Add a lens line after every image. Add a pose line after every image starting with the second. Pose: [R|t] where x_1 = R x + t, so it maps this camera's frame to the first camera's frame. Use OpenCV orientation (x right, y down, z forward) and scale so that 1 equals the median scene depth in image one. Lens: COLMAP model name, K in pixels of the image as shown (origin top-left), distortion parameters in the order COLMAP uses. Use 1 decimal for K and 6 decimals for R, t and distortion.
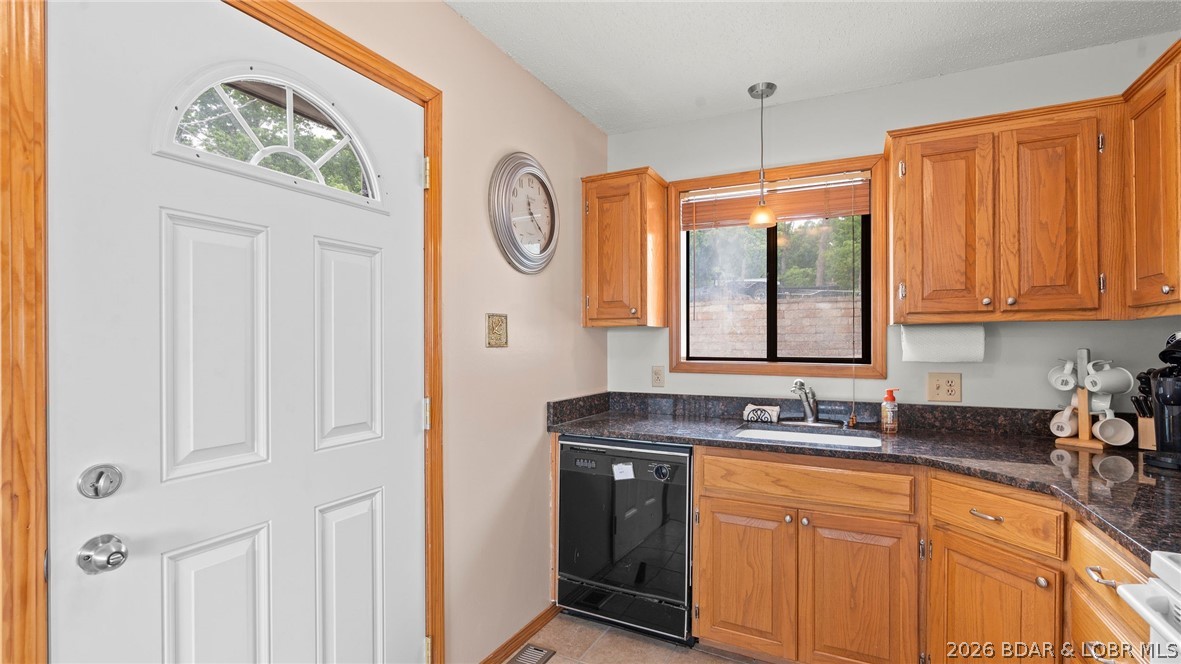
lens RADIAL K [[528.0, 0, 591.3], [0, 528.0, 341.0], [0, 0, 1]] dist [-0.004728, 0.001184]
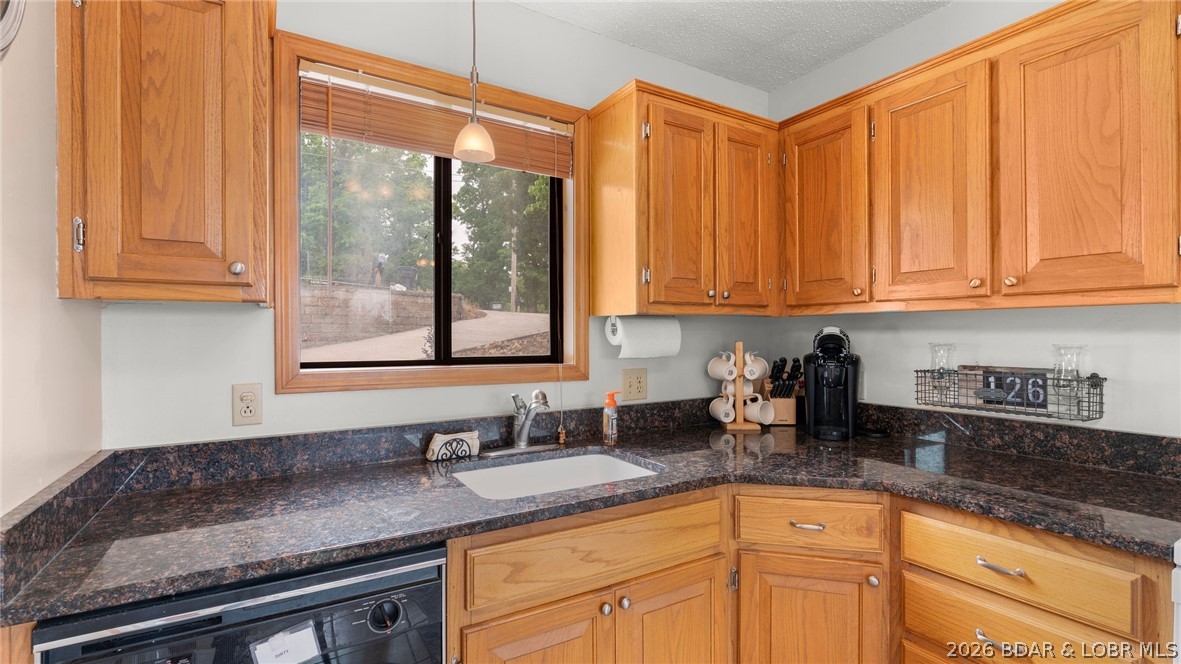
lens RADIAL K [[533.0, 0, 584.7], [0, 533.0, 331.9], [0, 0, 1]] dist [-0.000868, 0.001413]
pose [[0.528898, 0.001701, 0.848684, -0.186214], [-0.002141, 0.999997, -0.000670, -0.003579], [-0.848683, -0.001462, 0.528900, 0.632424]]
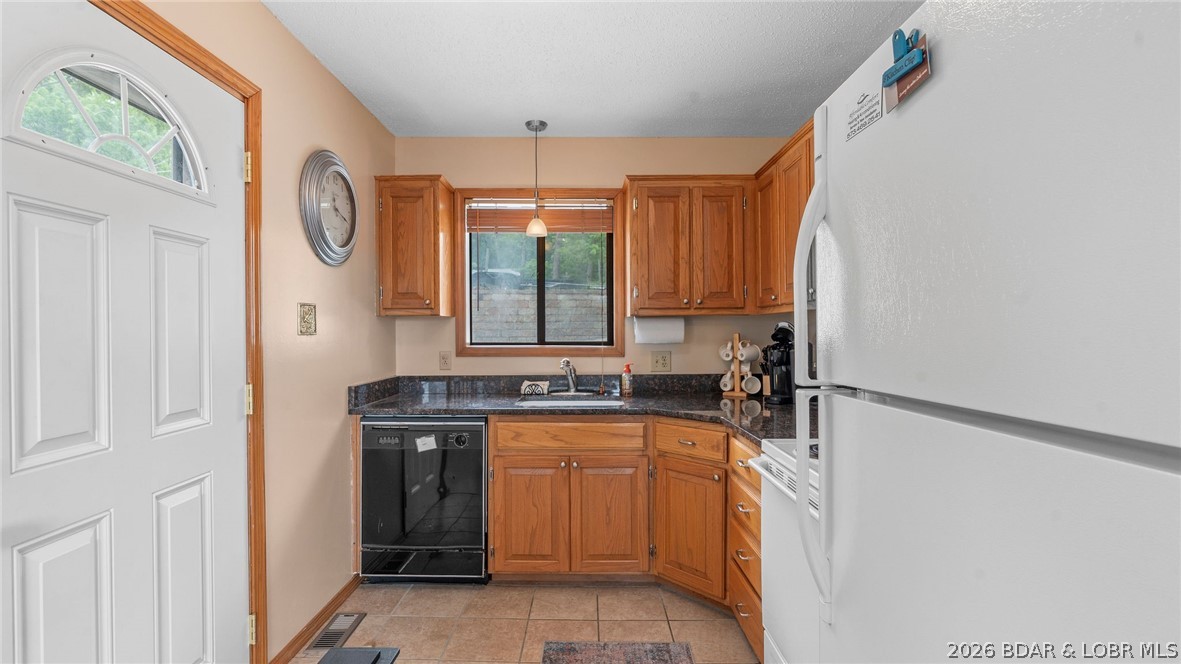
lens RADIAL K [[534.7, 0, 574.6], [0, 534.7, 328.4], [0, 0, 1]] dist [-0.001096, 0.000387]
pose [[0.899995, -0.002104, 0.435896, -0.166586], [0.002659, 0.999996, -0.000663, 0.000618], [-0.435893, 0.001755, 0.899997, -0.192776]]
